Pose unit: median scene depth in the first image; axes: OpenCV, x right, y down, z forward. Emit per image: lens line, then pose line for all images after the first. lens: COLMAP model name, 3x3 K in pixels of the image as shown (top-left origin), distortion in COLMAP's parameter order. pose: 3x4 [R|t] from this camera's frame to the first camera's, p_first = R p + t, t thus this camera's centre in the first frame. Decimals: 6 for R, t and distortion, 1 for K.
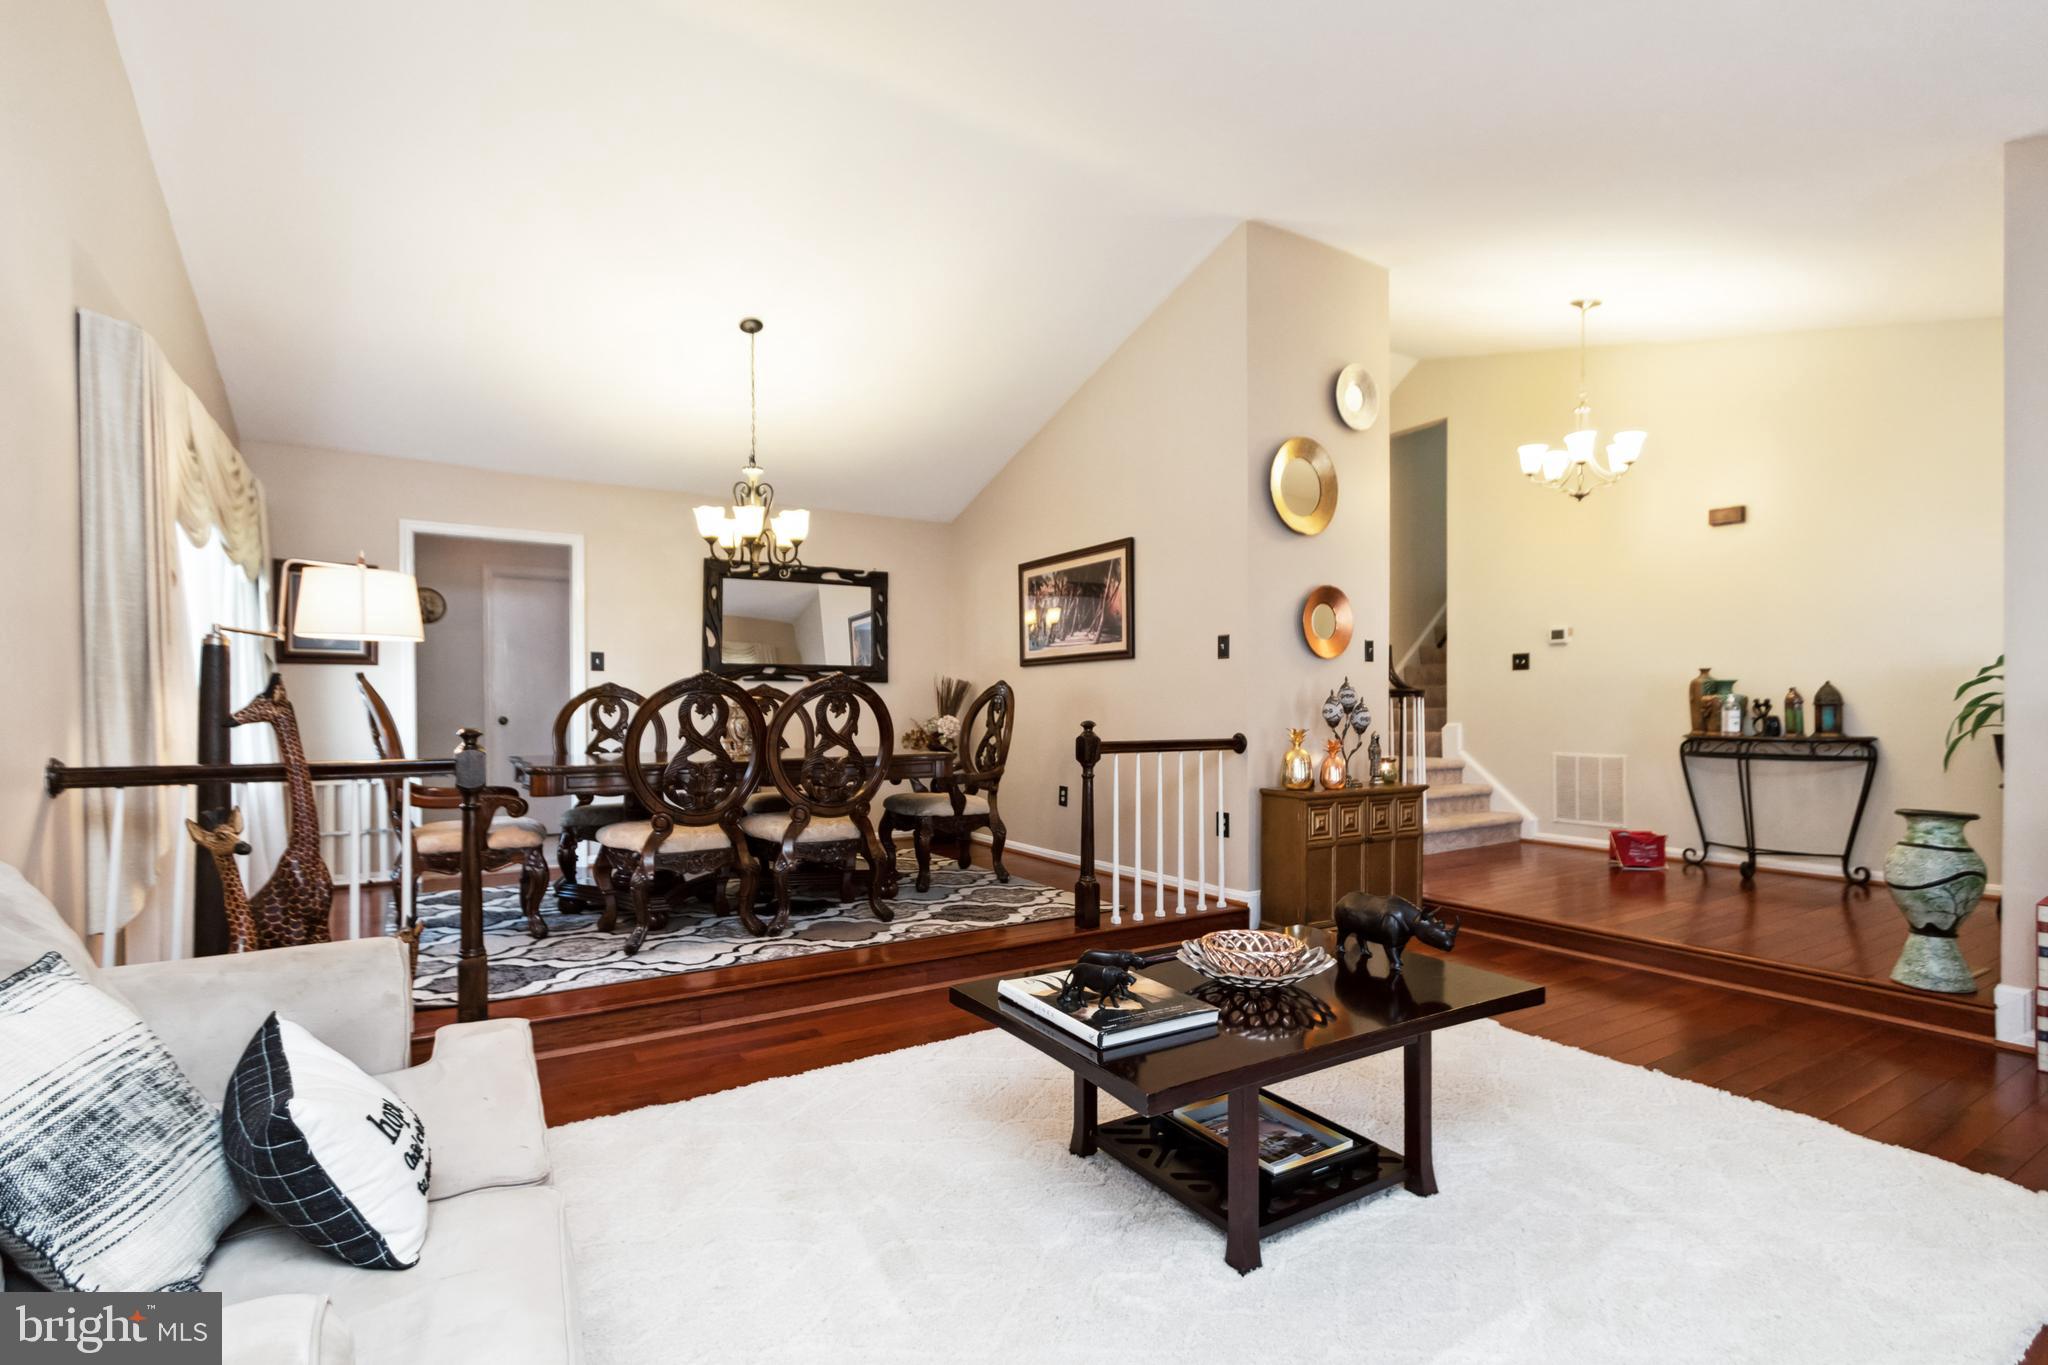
lens RADIAL K [[959.0, 0, 1032.3], [0, 959.0, 717.1], [0, 0, 1]] dist [0.002055, -0.000401]
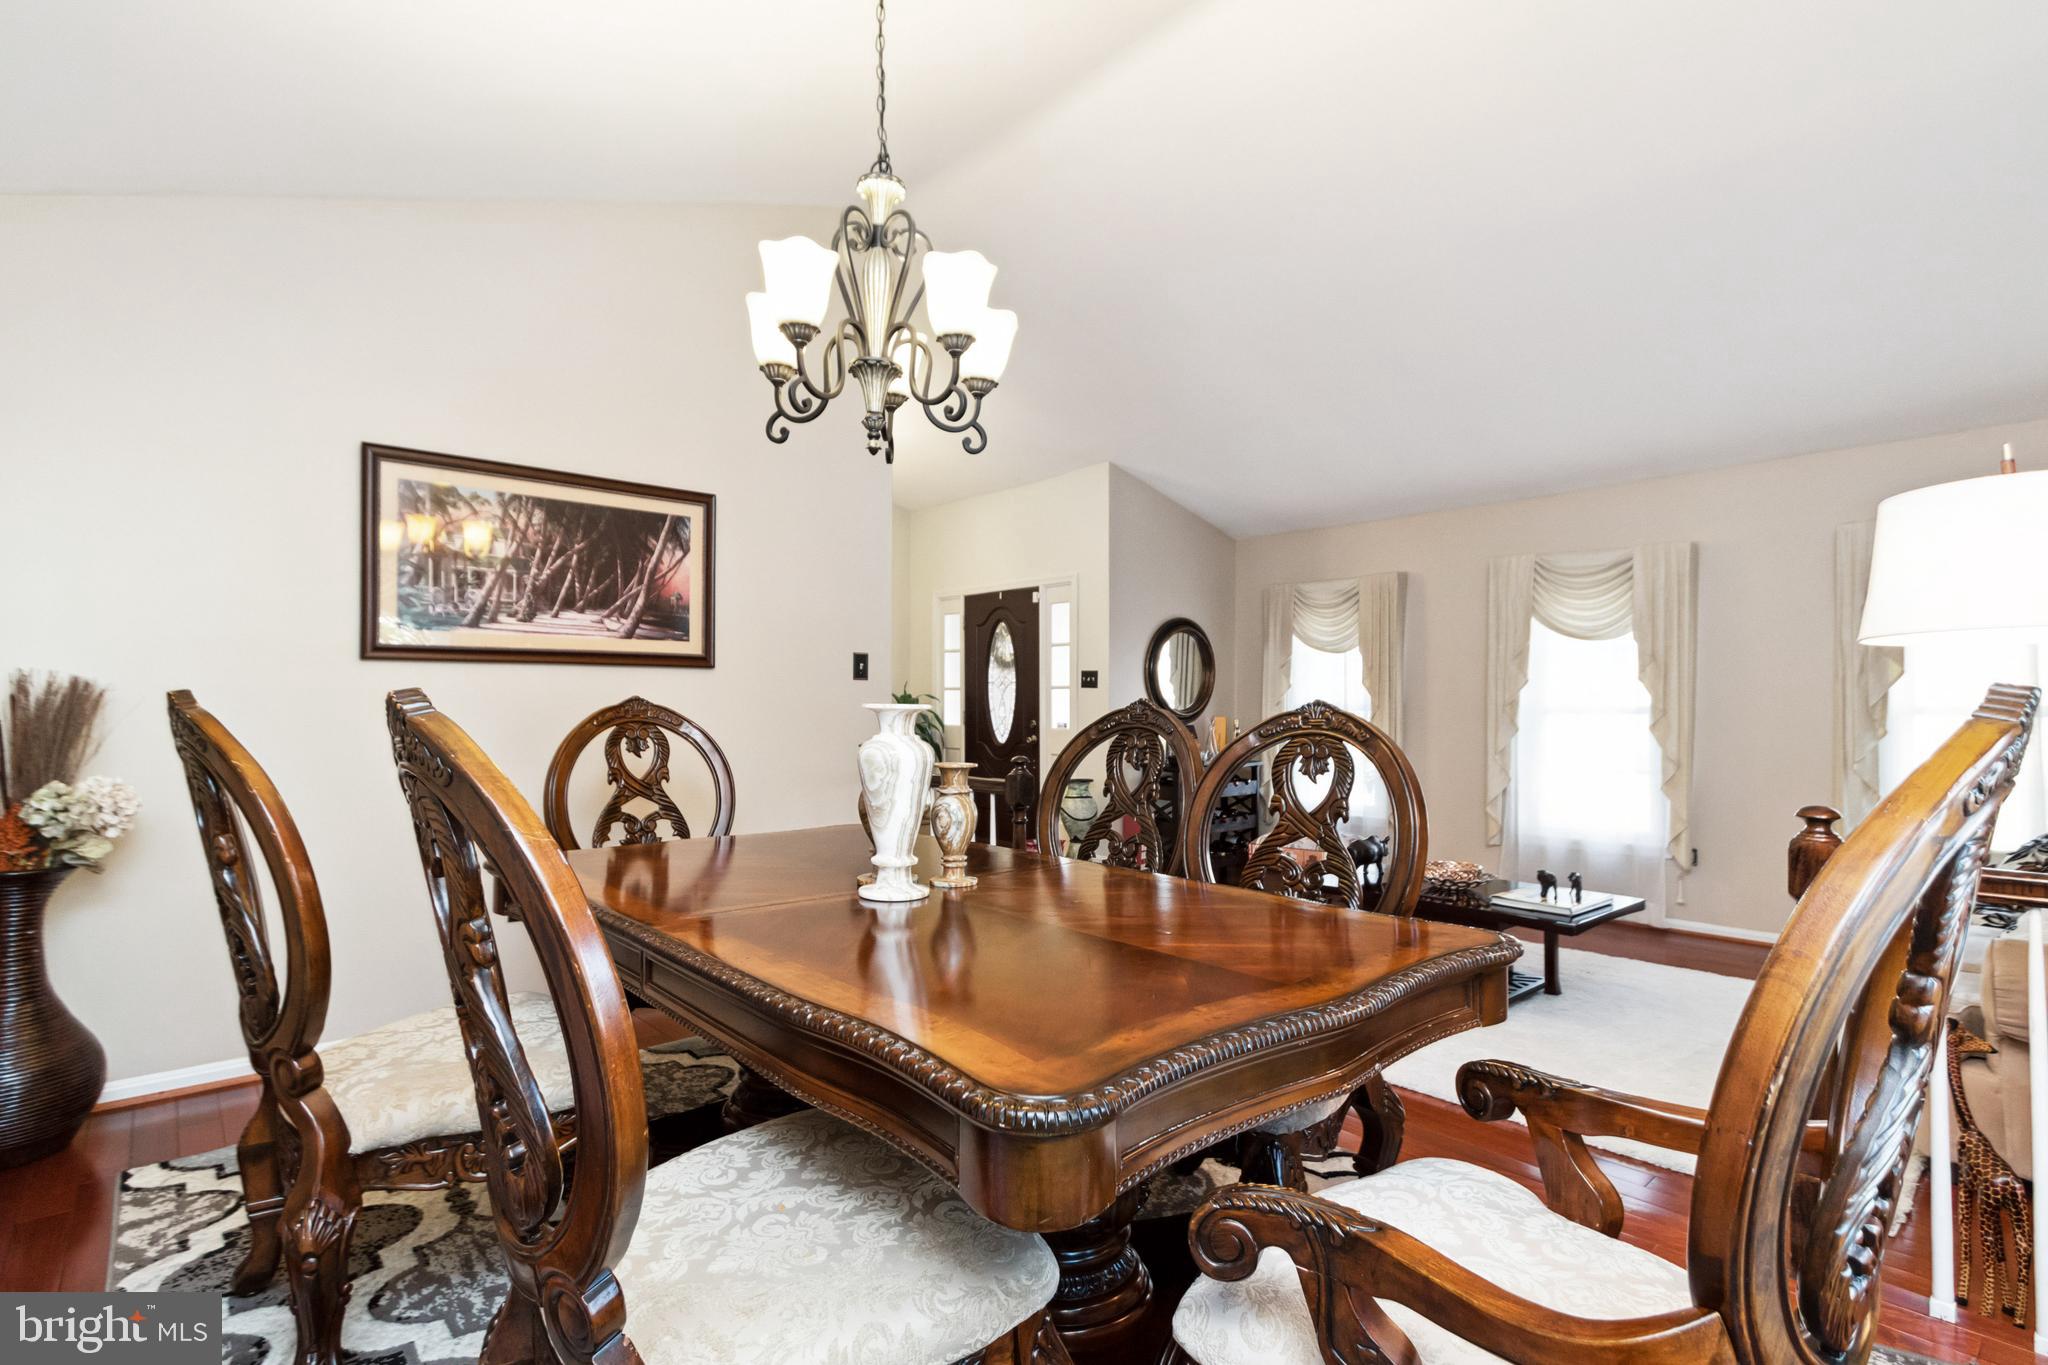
lens RADIAL K [[964.2, 0, 996.5], [0, 964.2, 693.9], [0, 0, 1]] dist [0.008919, -0.000079]
pose [[-0.143545, 0.011451, 0.989578, -0.599848], [0.006162, 0.999924, -0.010677, -0.032781], [-0.989625, 0.004565, -0.143605, 0.869416]]
